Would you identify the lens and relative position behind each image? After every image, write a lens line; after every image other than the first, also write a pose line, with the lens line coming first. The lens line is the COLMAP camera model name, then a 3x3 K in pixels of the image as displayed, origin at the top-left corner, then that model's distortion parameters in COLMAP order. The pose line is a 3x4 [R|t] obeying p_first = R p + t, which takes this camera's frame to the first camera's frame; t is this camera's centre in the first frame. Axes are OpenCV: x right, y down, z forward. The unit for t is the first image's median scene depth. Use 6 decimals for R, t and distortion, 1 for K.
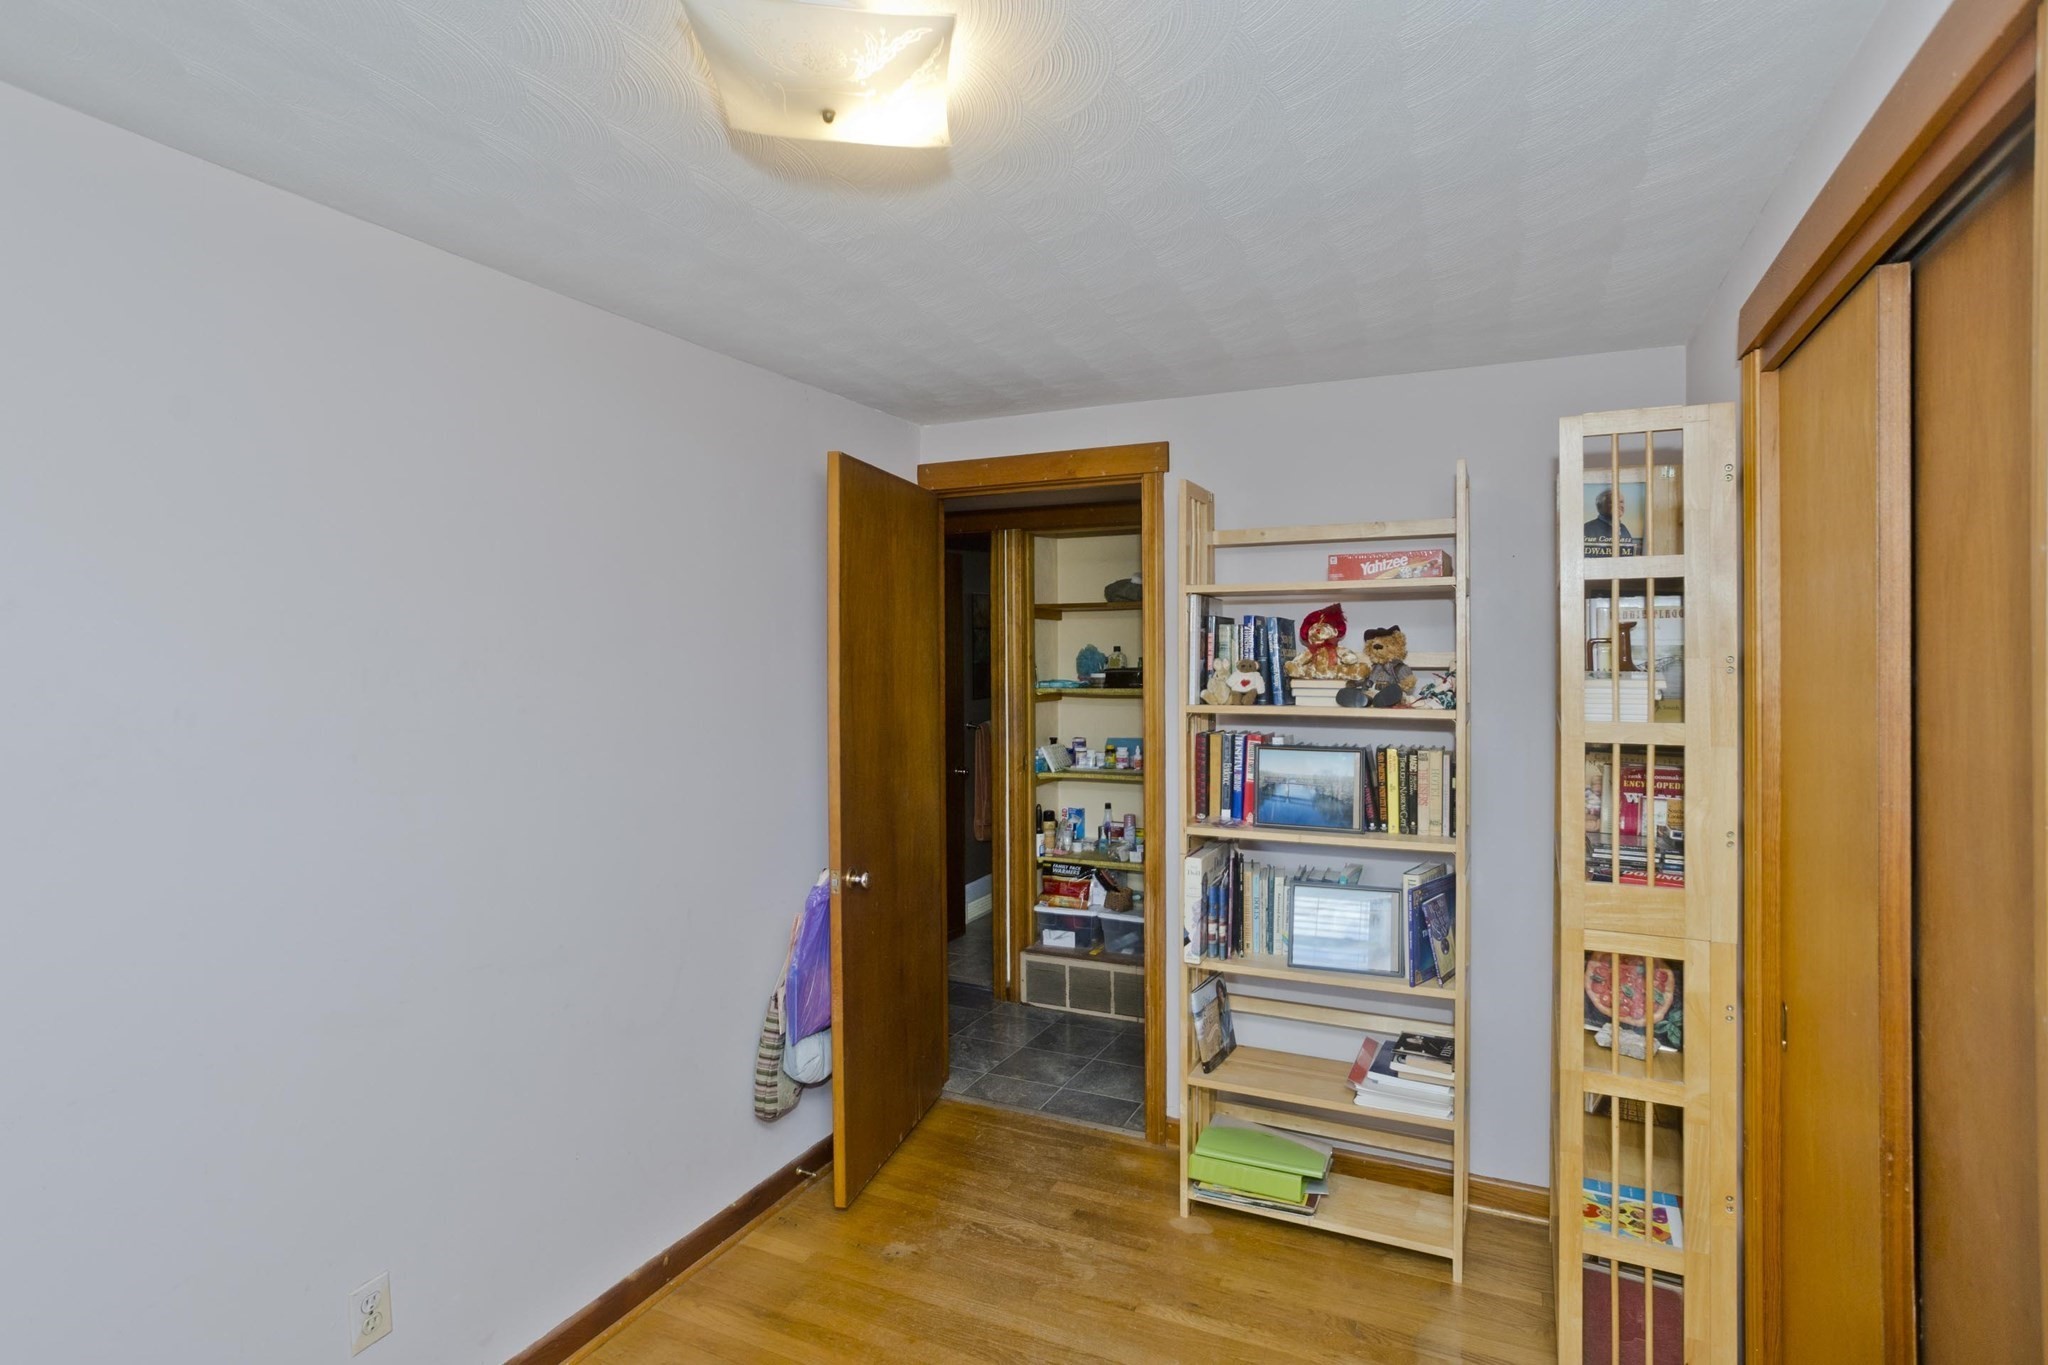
lens RADIAL K [[1017.7, 0, 1037.8], [0, 1017.7, 647.7], [0, 0, 1]] dist [-0.037562, 0.023733]
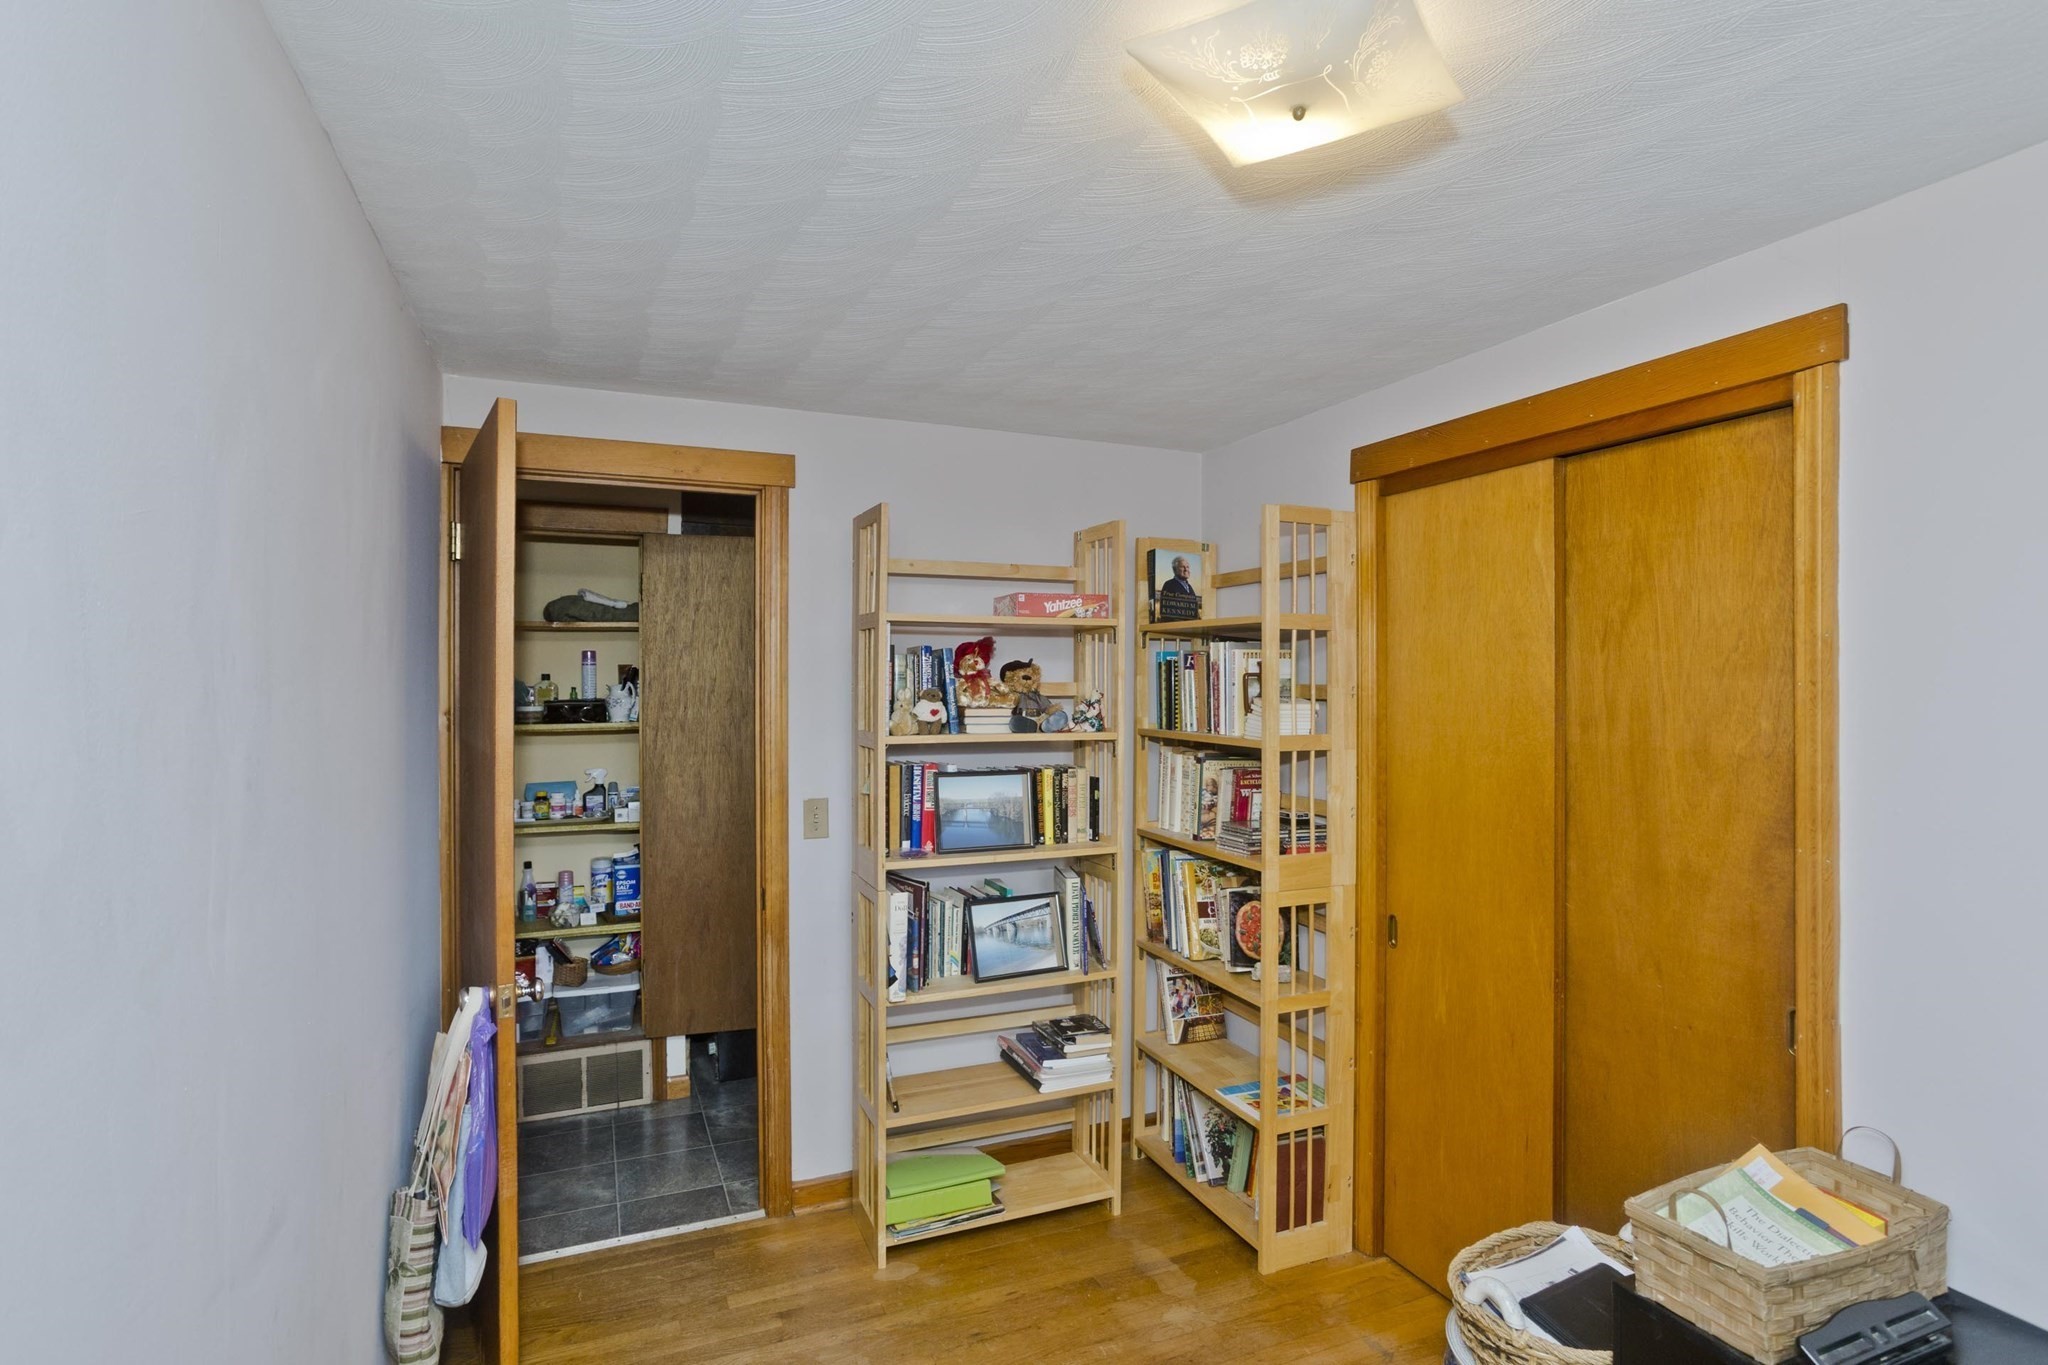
lens RADIAL K [[1017.7, 0, 1035.9], [0, 1017.7, 675.1], [0, 0, 1]] dist [-0.037562, 0.023733]
pose [[0.664839, 0.007656, 0.746948, -0.481397], [-0.007521, 0.999965, -0.003555, 0.000112], [-0.746949, -0.003254, 0.664873, 0.250823]]
